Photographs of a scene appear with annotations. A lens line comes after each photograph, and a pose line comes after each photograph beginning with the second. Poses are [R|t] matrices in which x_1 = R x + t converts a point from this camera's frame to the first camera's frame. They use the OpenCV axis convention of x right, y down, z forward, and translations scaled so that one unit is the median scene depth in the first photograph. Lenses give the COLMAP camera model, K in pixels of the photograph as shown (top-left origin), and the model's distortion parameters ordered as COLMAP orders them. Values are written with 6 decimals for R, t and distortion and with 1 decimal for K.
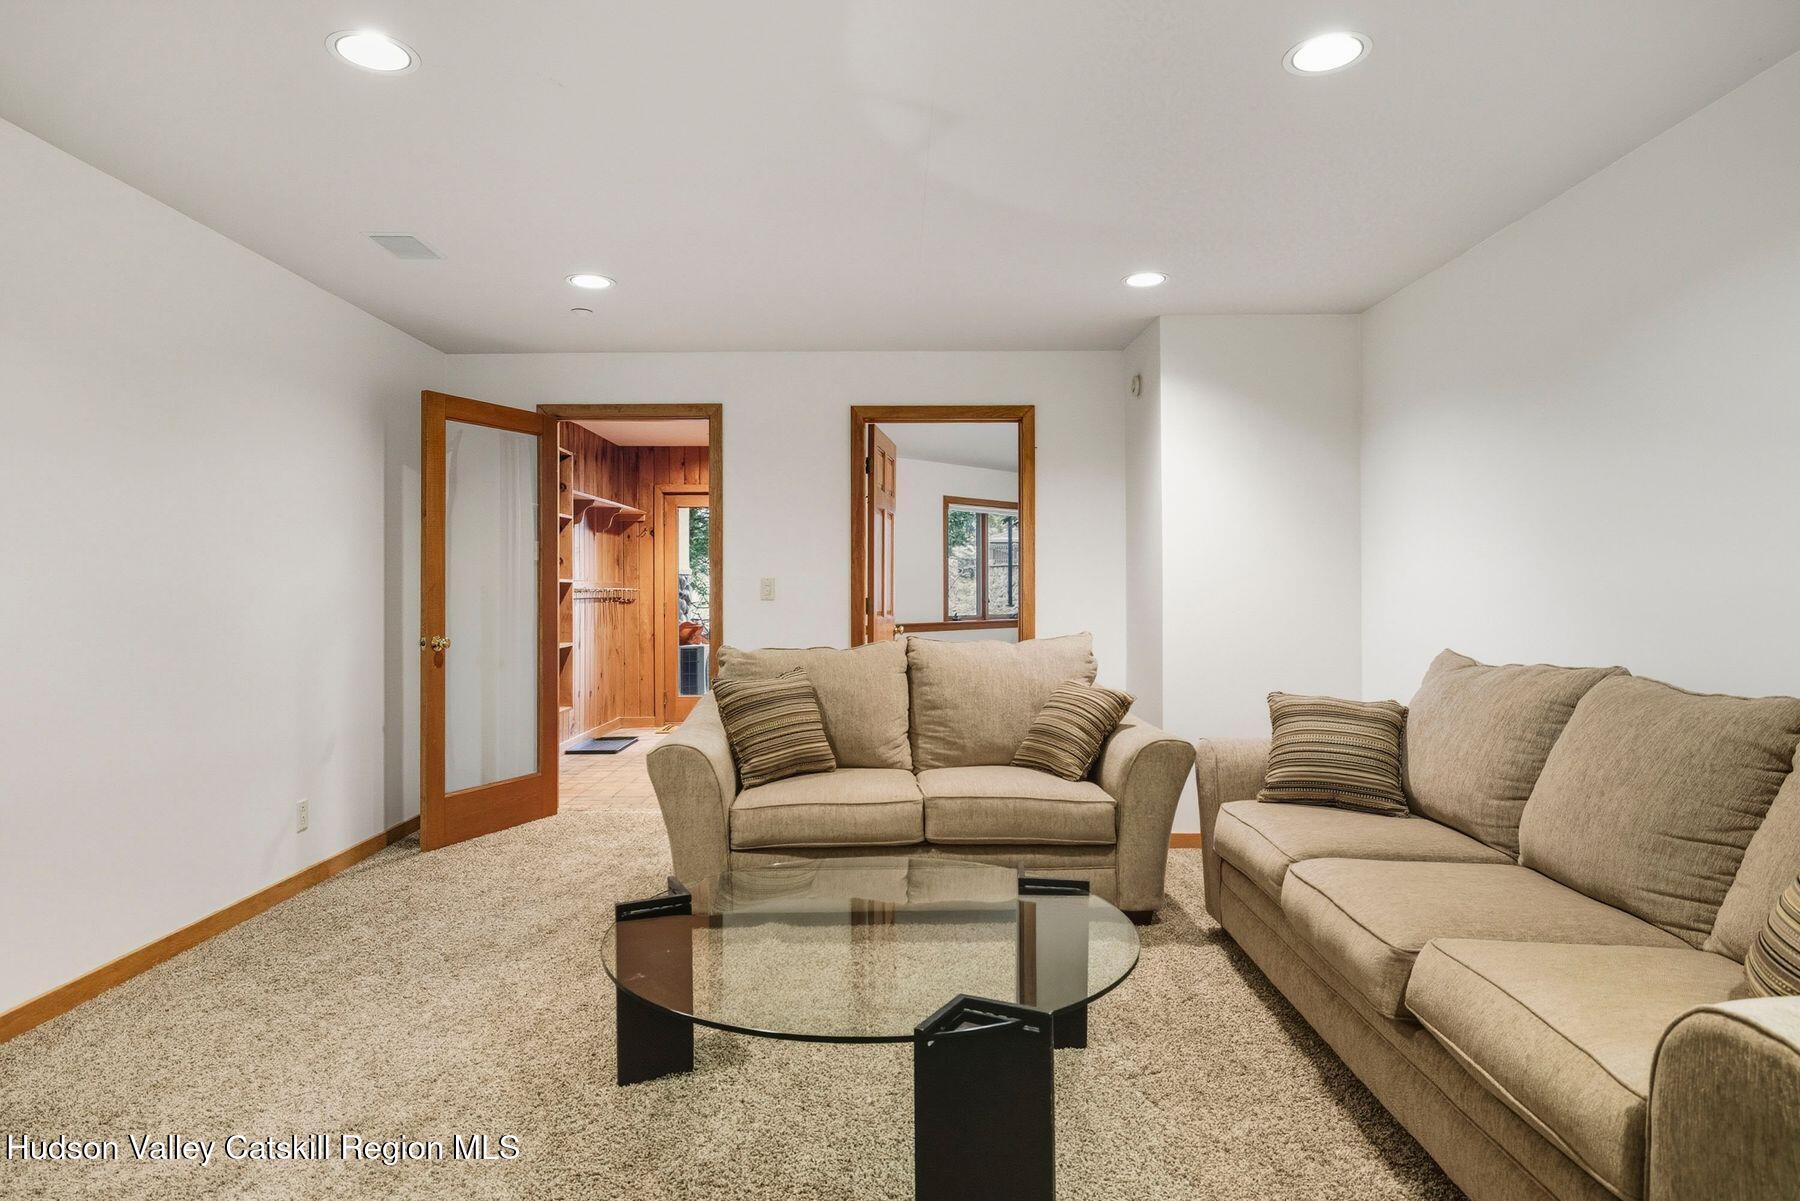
lens RADIAL K [[1046.1, 0, 904.1], [0, 1046.1, 589.7], [0, 0, 1]] dist [0.000754, -0.001888]
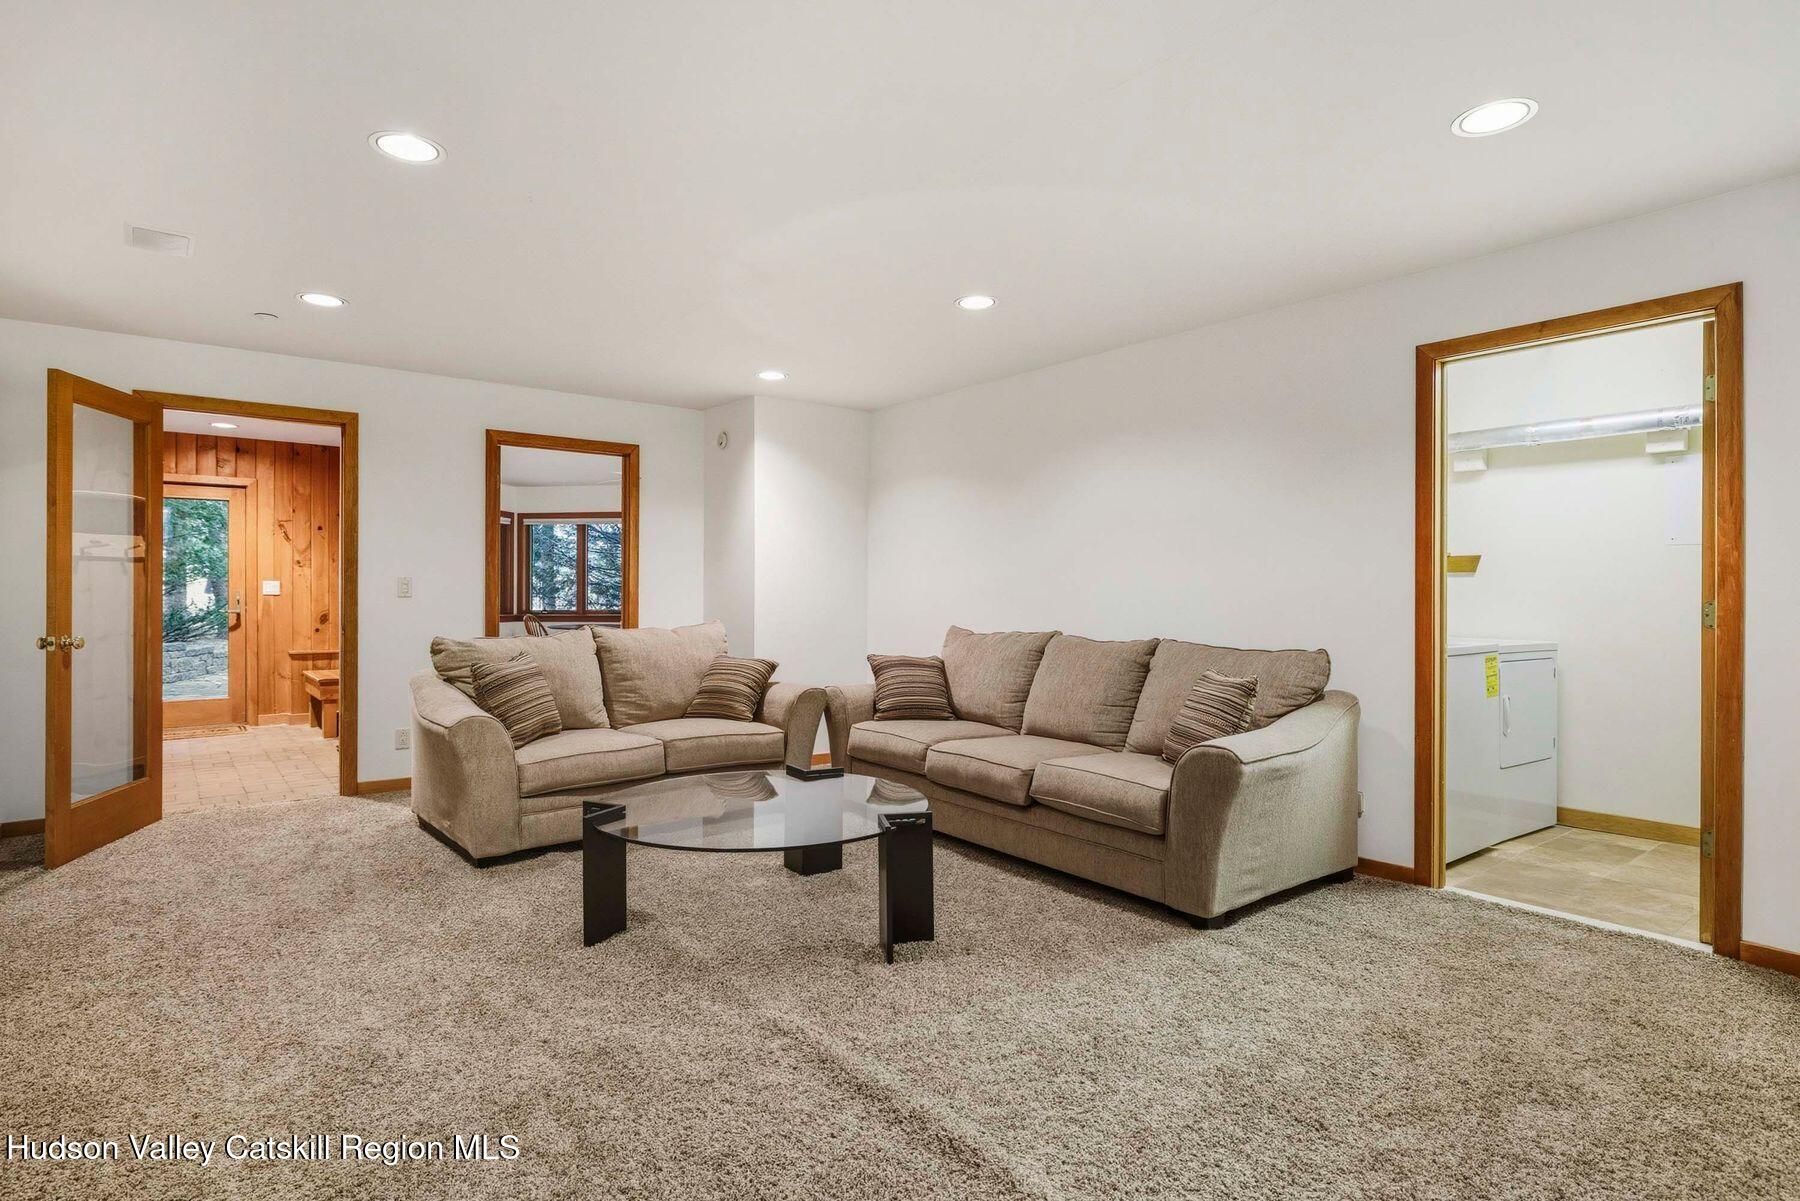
lens RADIAL K [[974.0, 0, 900.0], [0, 974.0, 600.5], [0, 0, 1]] dist [-0.003087, -0.001627]
pose [[0.771441, -0.000901, 0.636300, -0.546952], [-0.006244, 0.999940, 0.008986, 0.001415], [-0.636270, -0.010905, 0.771389, -0.175548]]
